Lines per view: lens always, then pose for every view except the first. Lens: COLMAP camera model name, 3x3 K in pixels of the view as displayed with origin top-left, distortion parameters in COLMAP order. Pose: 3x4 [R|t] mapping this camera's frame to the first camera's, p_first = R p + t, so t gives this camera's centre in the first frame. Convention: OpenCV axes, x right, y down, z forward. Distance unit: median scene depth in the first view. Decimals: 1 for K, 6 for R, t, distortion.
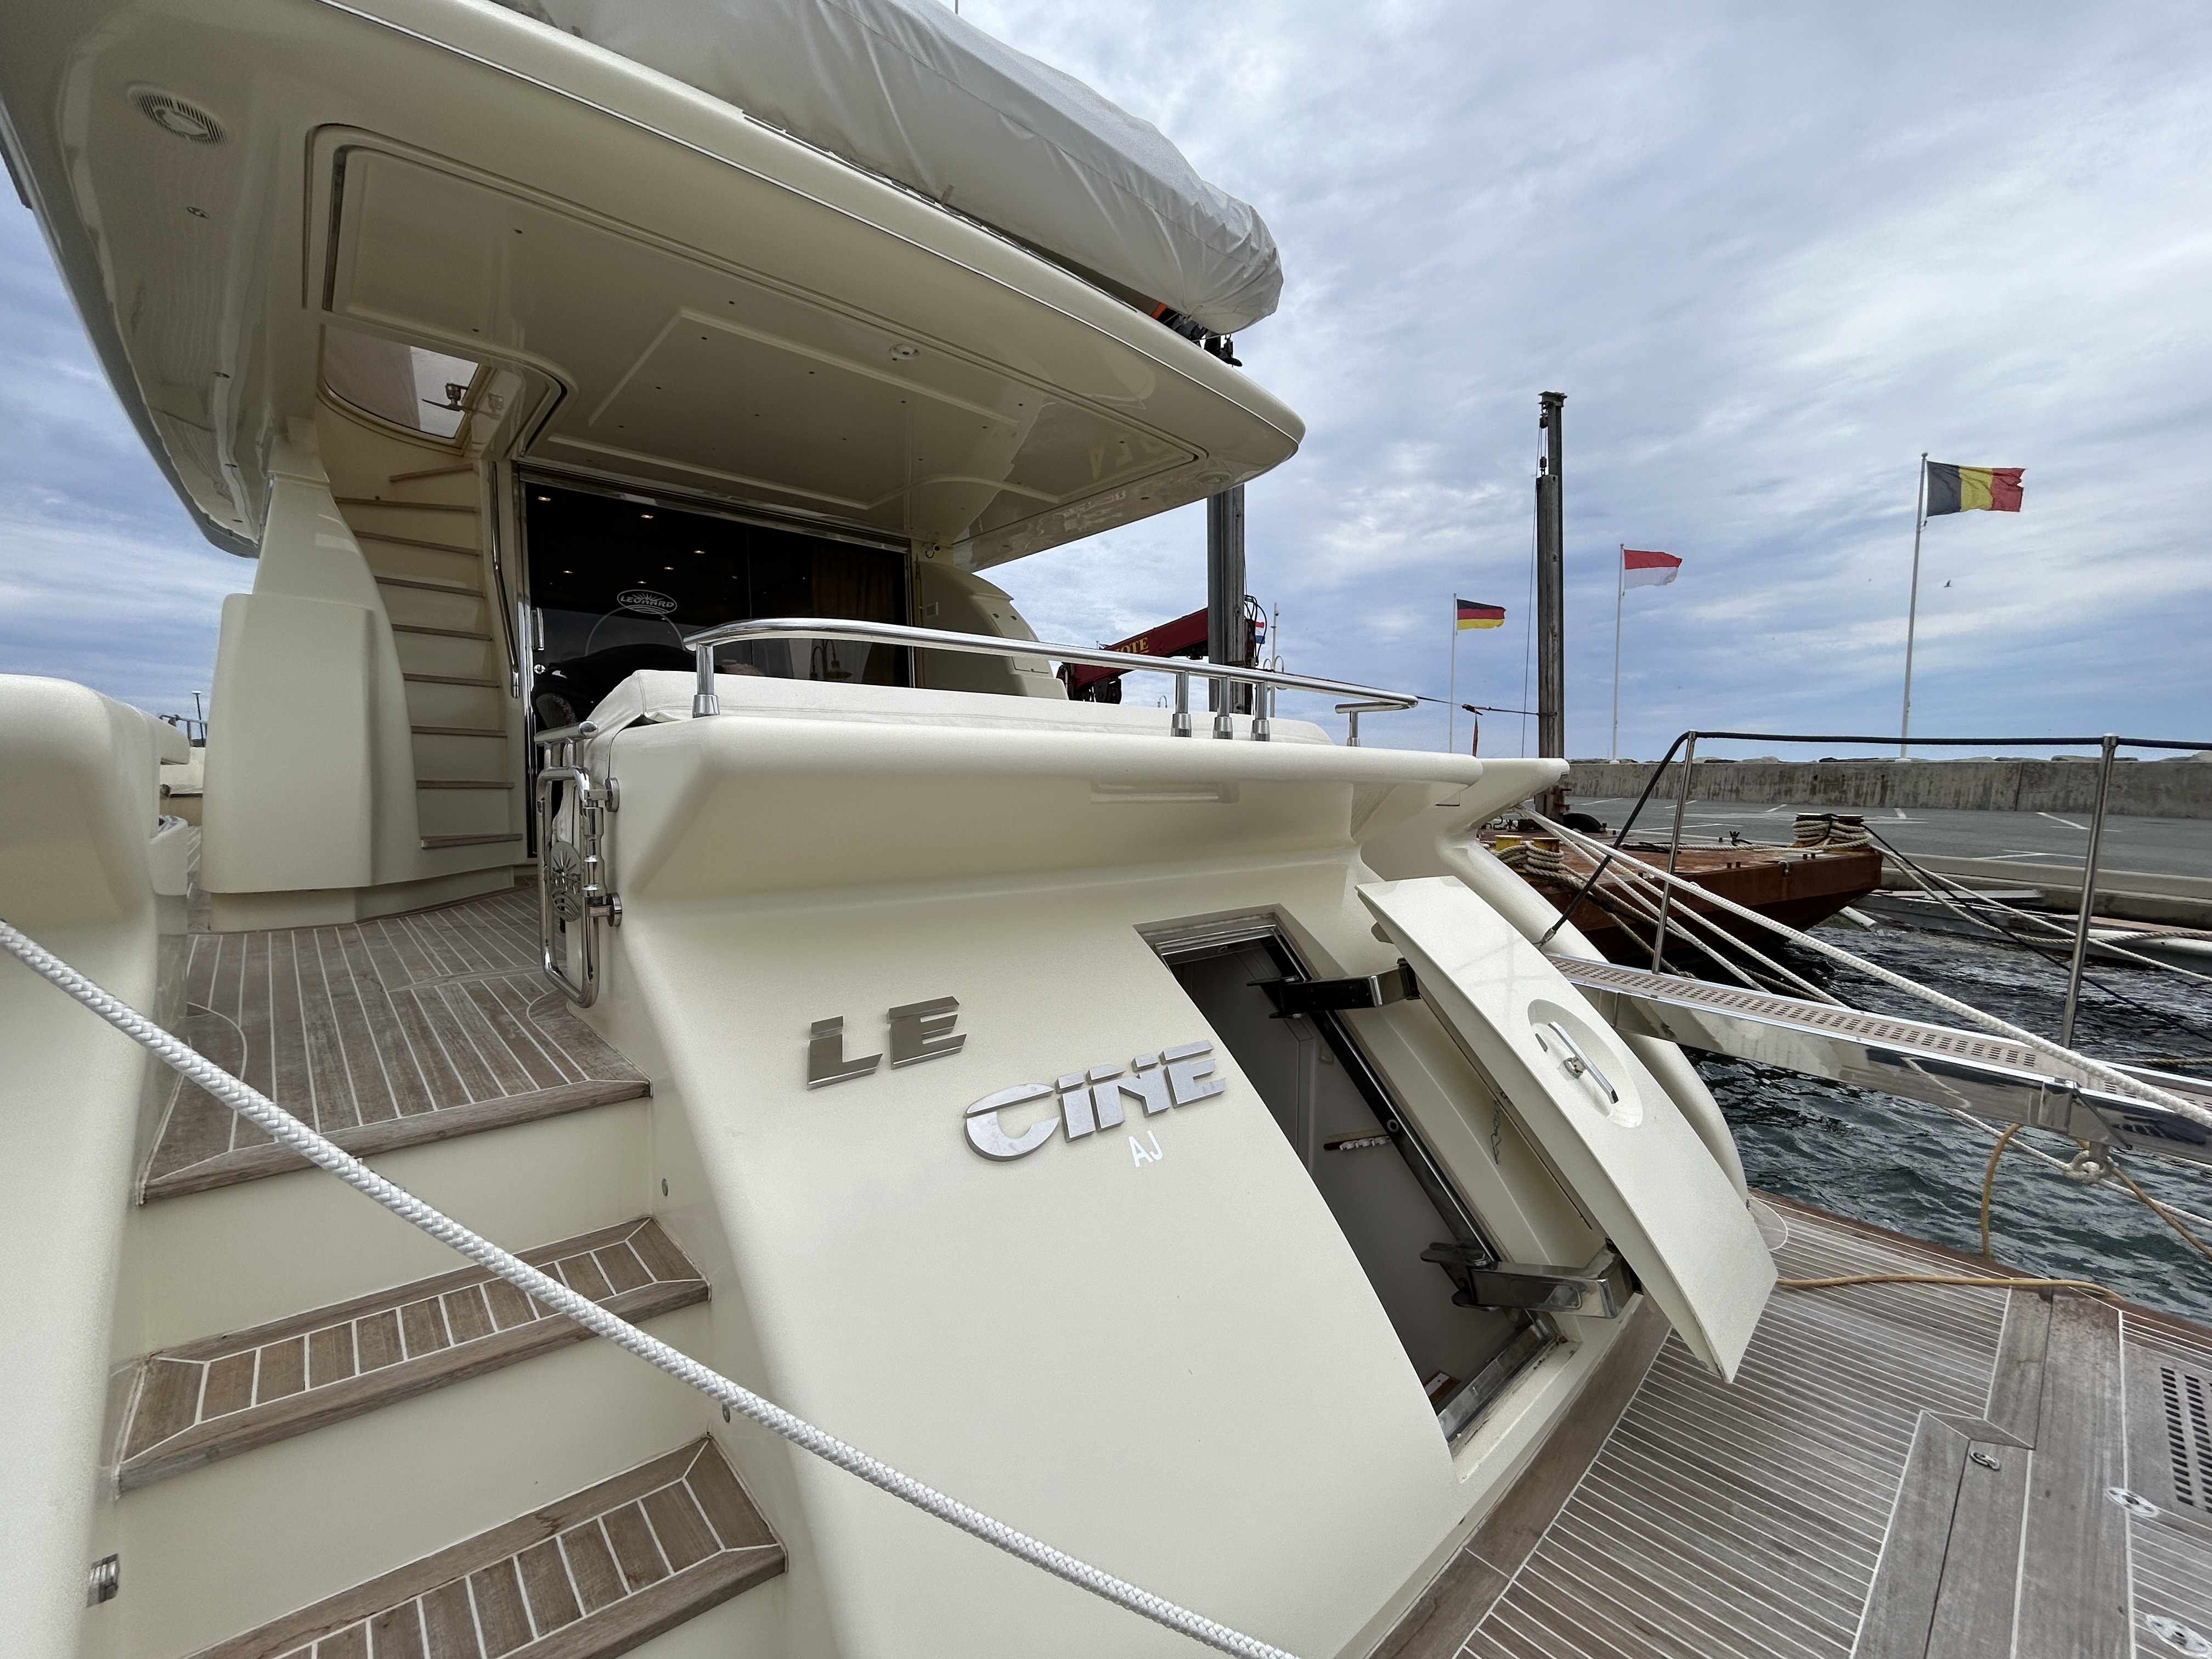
lens RADIAL K [[900.4, 0, 1106.0], [0, 900.4, 829.5], [0, 0, 1]] dist [0.008151, 0.000261]
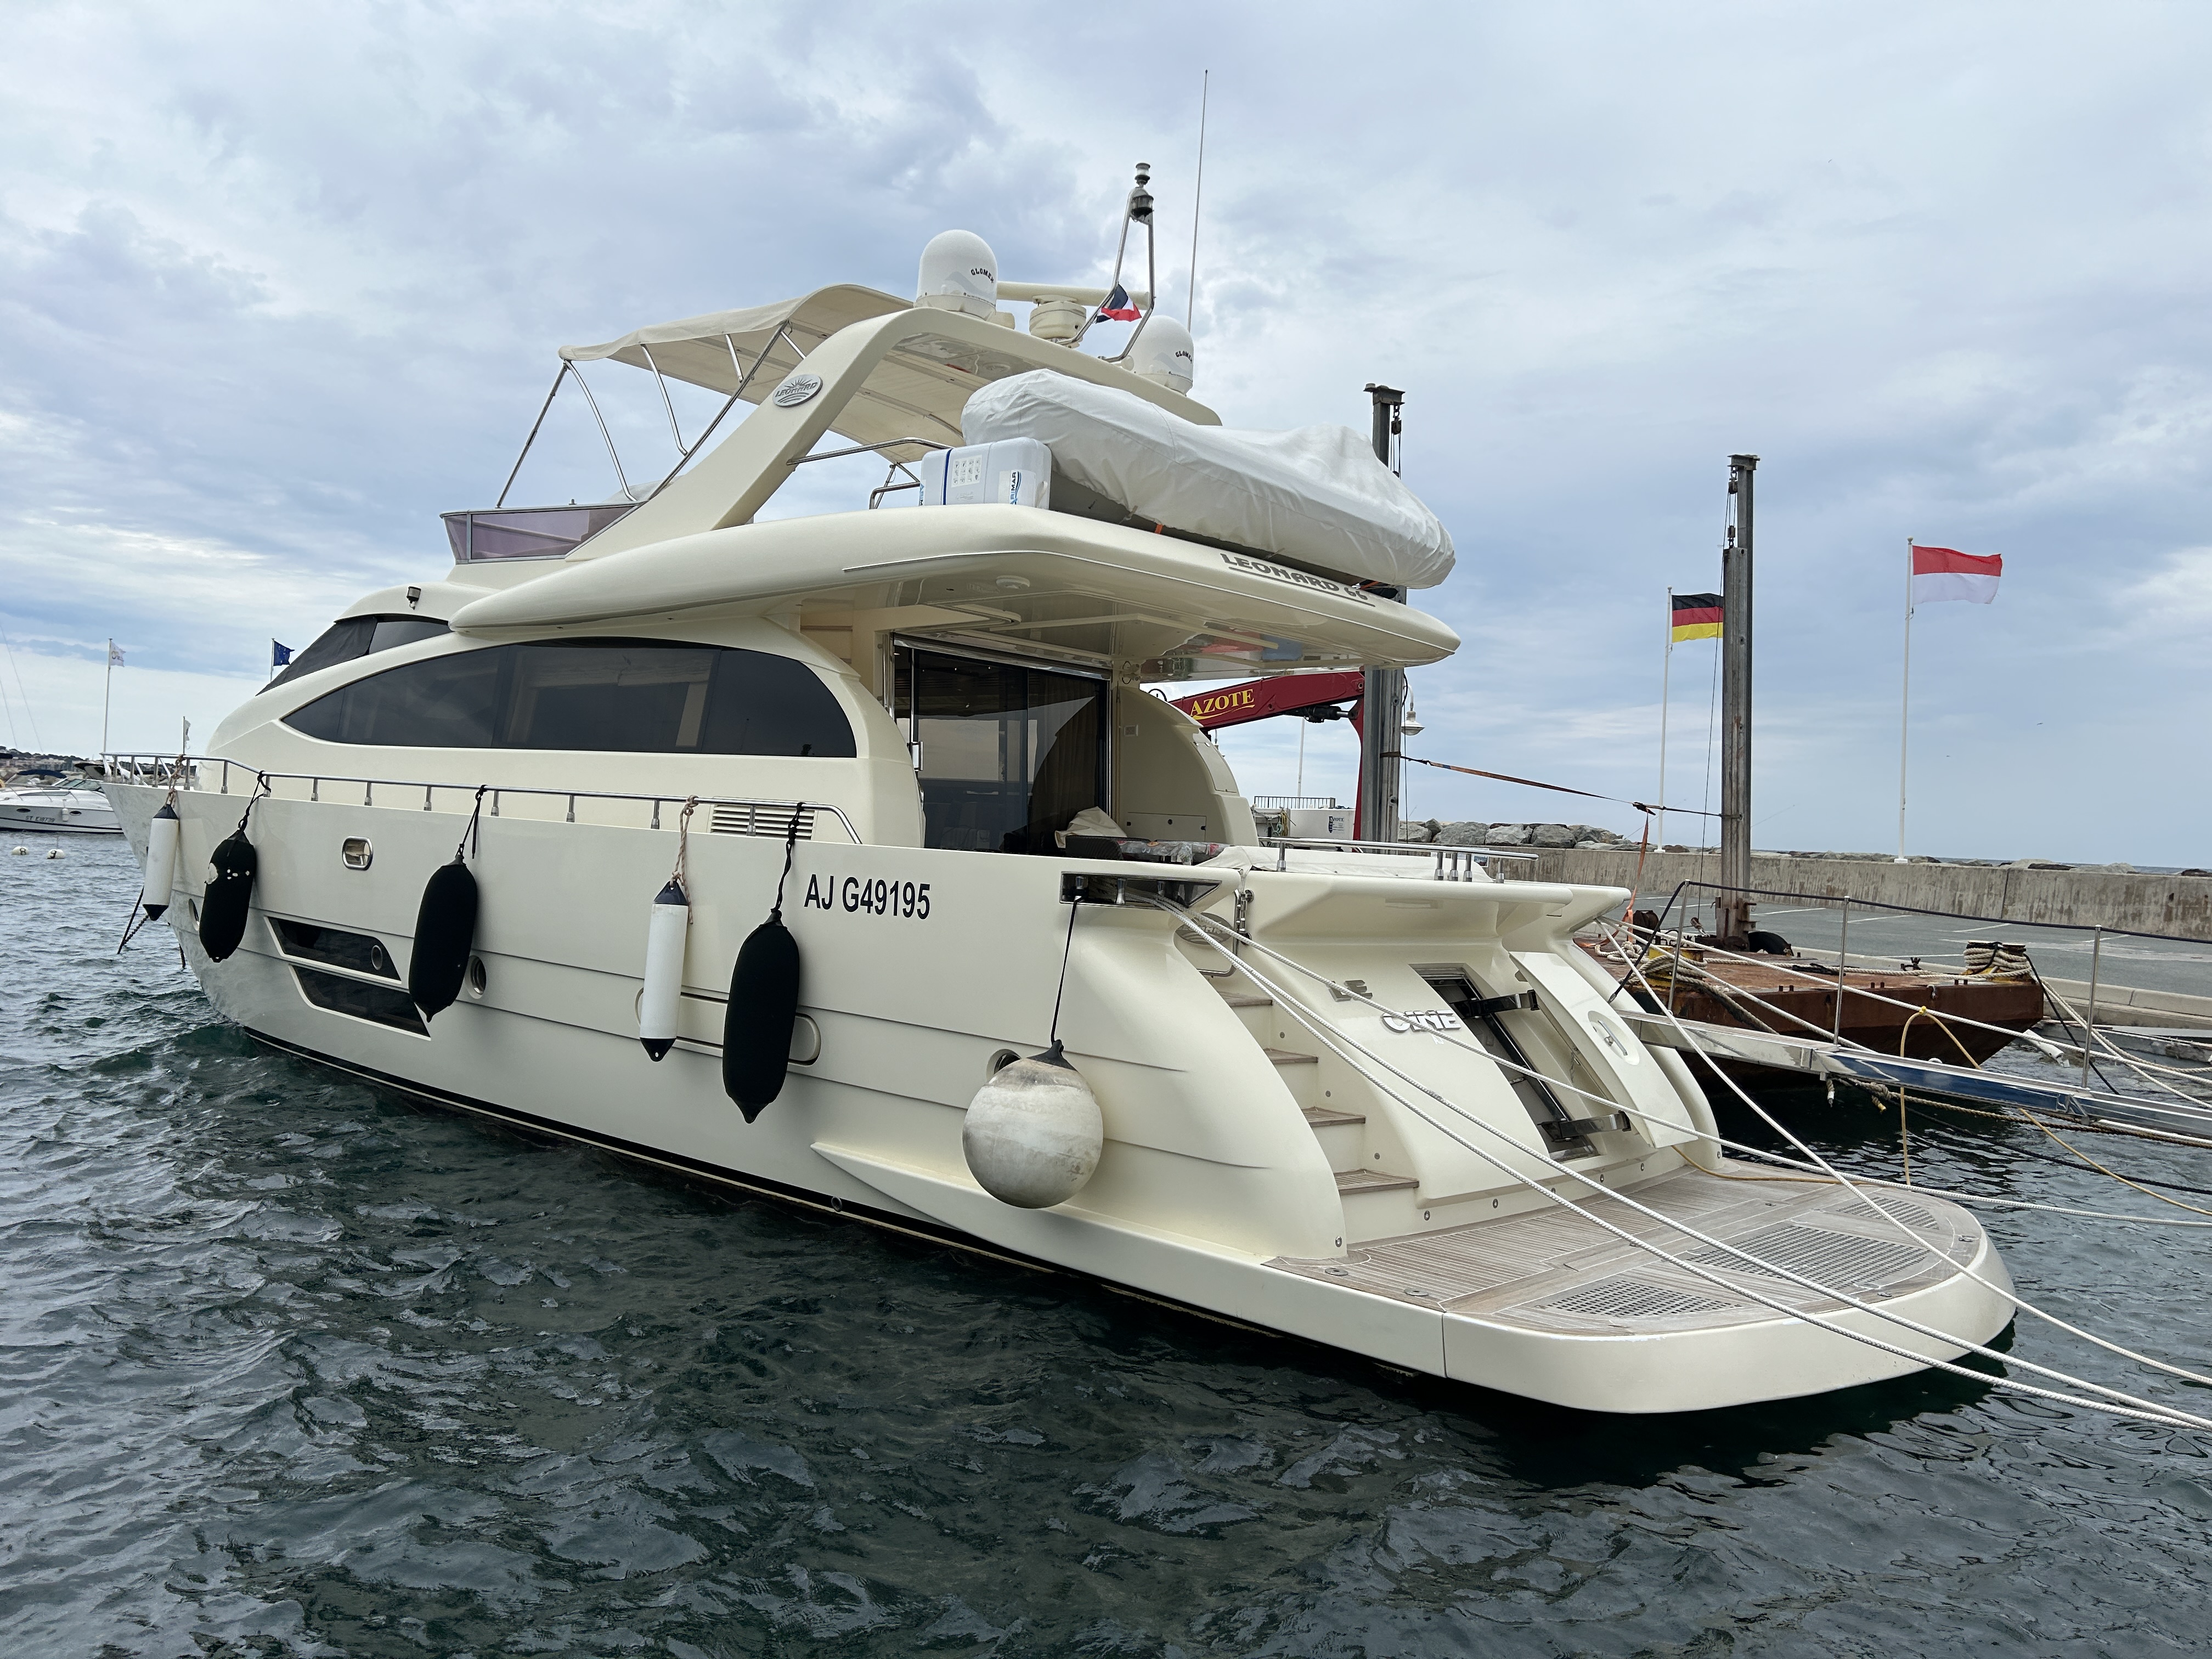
lens RADIAL K [[1659.3, 0, 1106.0], [0, 1659.3, 829.5], [0, 0, 1]] dist [0.002853, -0.001431]
pose [[0.998582, 0.044660, 0.028988, -0.209561], [-0.042794, 0.997154, -0.062066, 0.014360], [-0.031678, 0.060737, 0.997651, -0.757159]]
